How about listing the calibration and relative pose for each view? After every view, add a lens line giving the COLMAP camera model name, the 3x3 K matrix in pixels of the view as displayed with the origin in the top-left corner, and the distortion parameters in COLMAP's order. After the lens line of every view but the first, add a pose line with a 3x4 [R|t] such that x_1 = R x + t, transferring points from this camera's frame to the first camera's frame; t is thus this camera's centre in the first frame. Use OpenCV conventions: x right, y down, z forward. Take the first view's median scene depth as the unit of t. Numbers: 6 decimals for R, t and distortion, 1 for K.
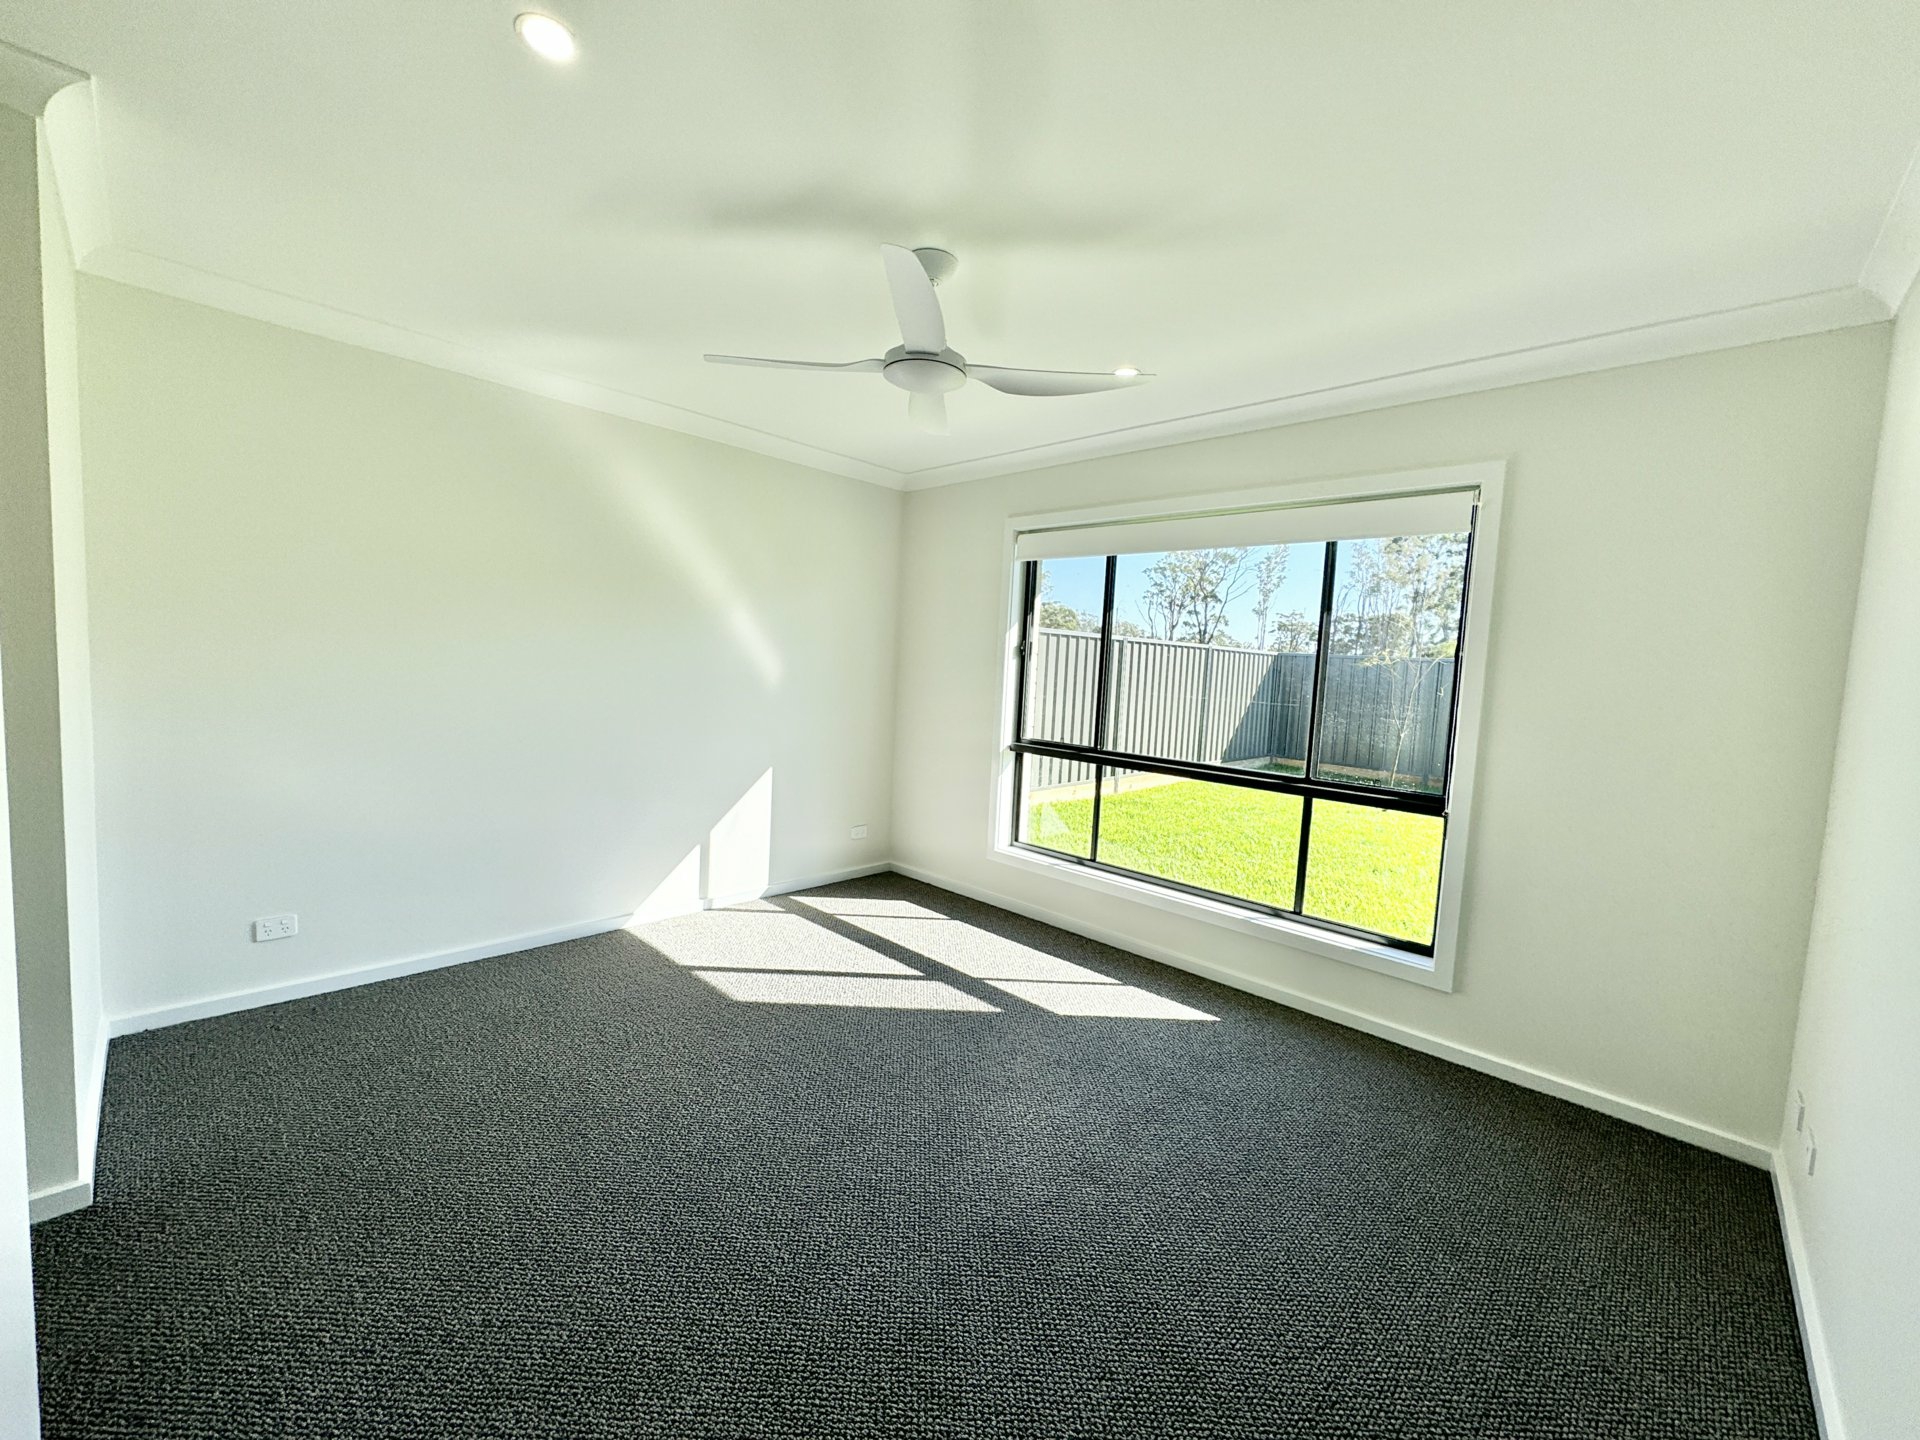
lens RADIAL K [[777.6, 0, 954.4], [0, 777.6, 719.0], [0, 0, 1]] dist [0.002341, 0.000266]
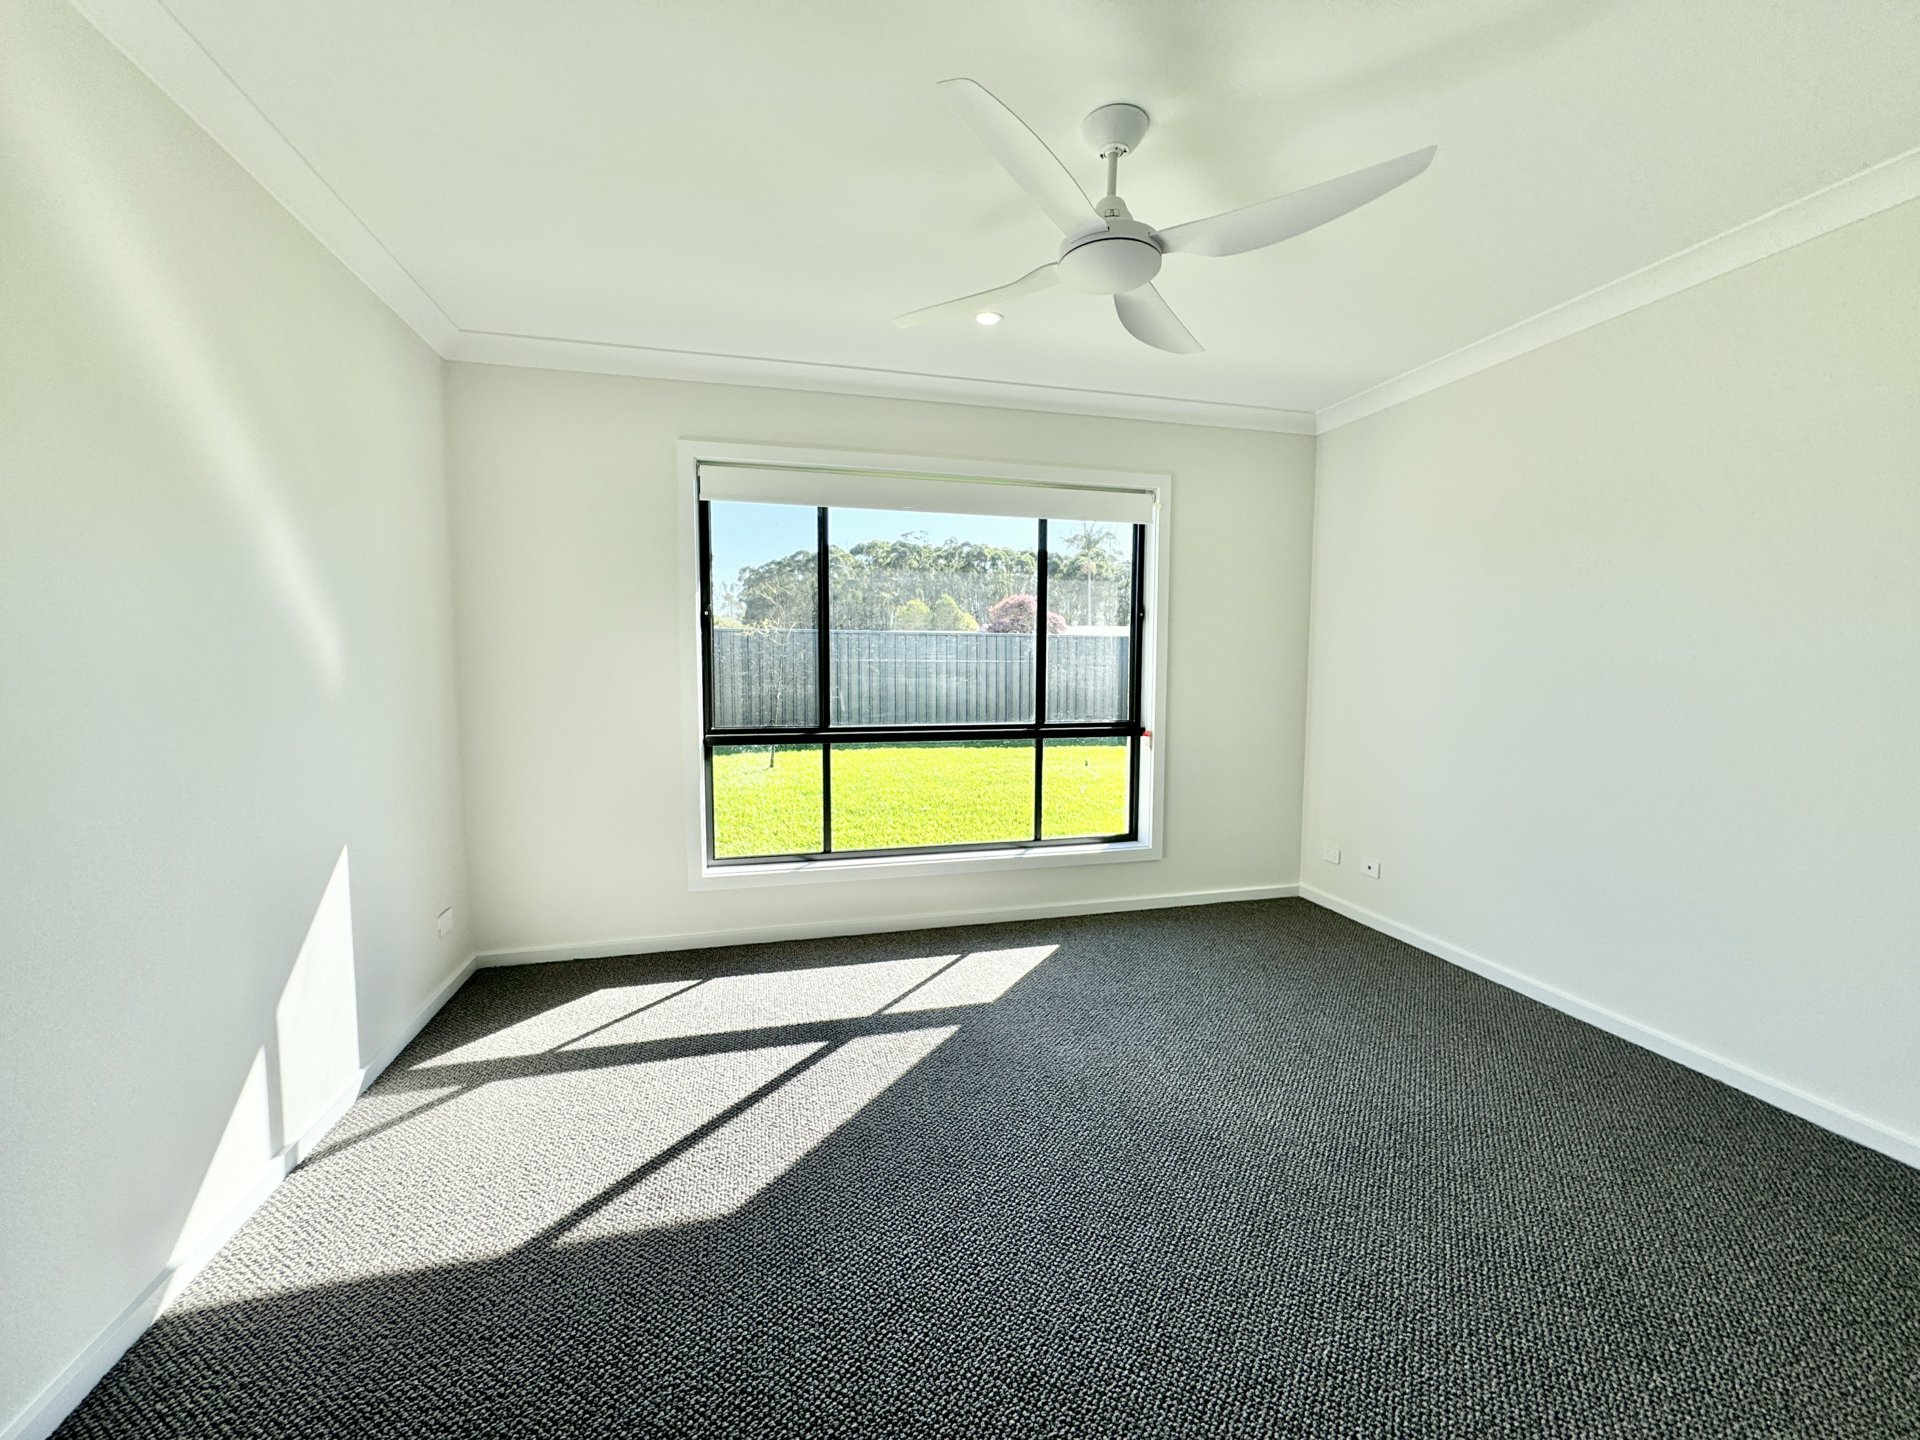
lens RADIAL K [[777.6, 0, 965.1], [0, 777.6, 723.4], [0, 0, 1]] dist [0.002341, 0.000266]
pose [[0.510296, -0.122615, 0.851213, -0.544284], [0.085609, 0.992110, 0.091589, -0.037617], [-0.855727, 0.026134, 0.516767, 0.449404]]
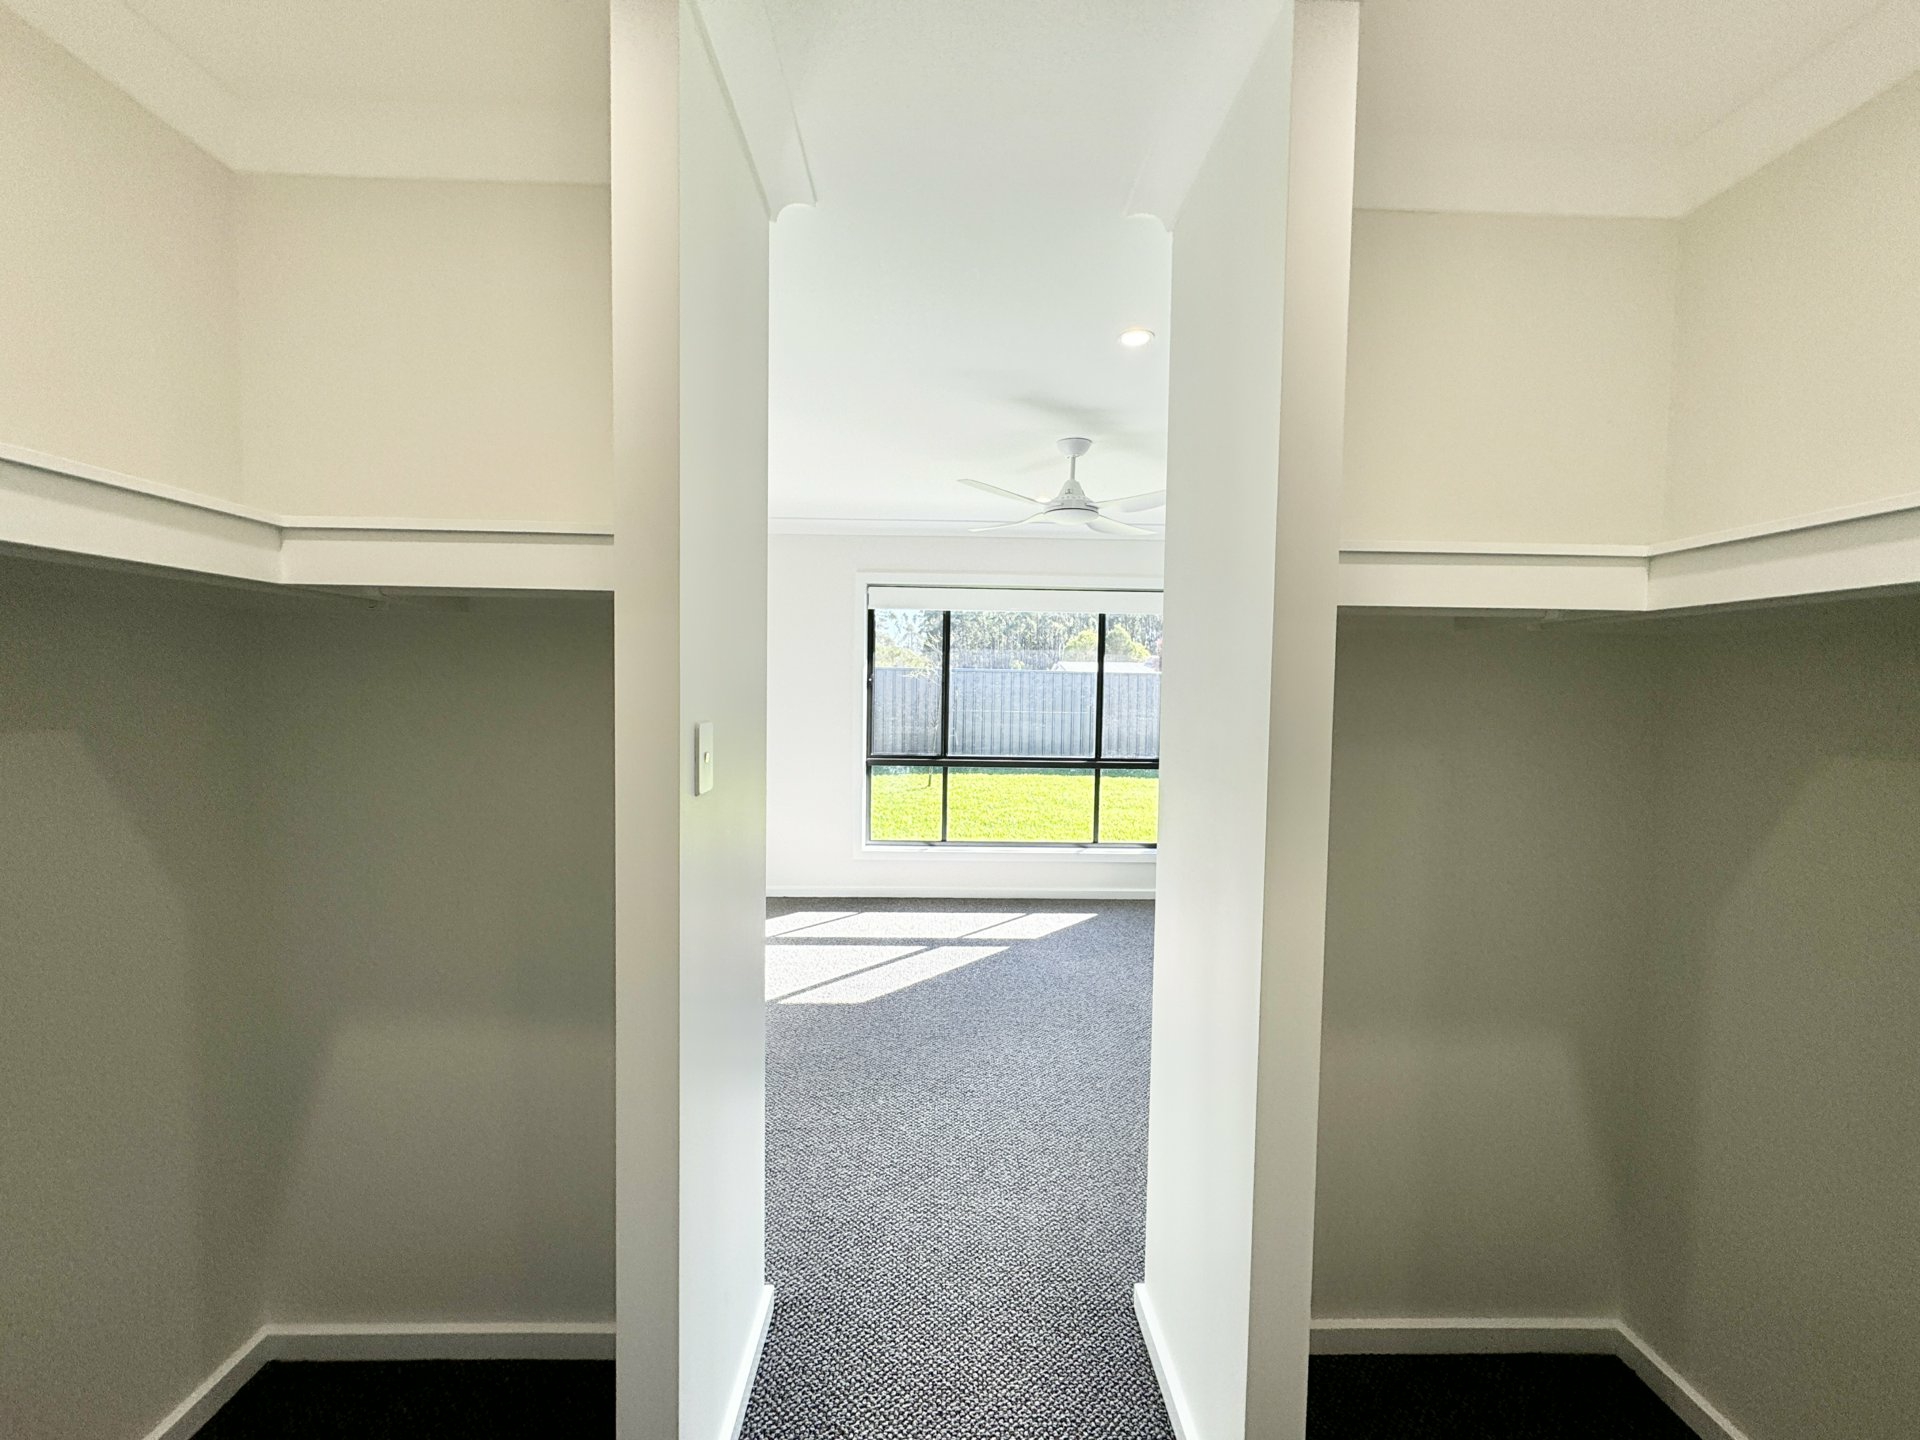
lens RADIAL K [[777.6, 0, 954.7], [0, 777.6, 724.4], [0, 0, 1]] dist [0.002341, 0.000266]
pose [[0.697244, -0.078825, 0.712486, -0.821086], [0.073539, 0.996557, 0.038286, -0.071153], [-0.713051, 0.025701, 0.700641, 0.069184]]
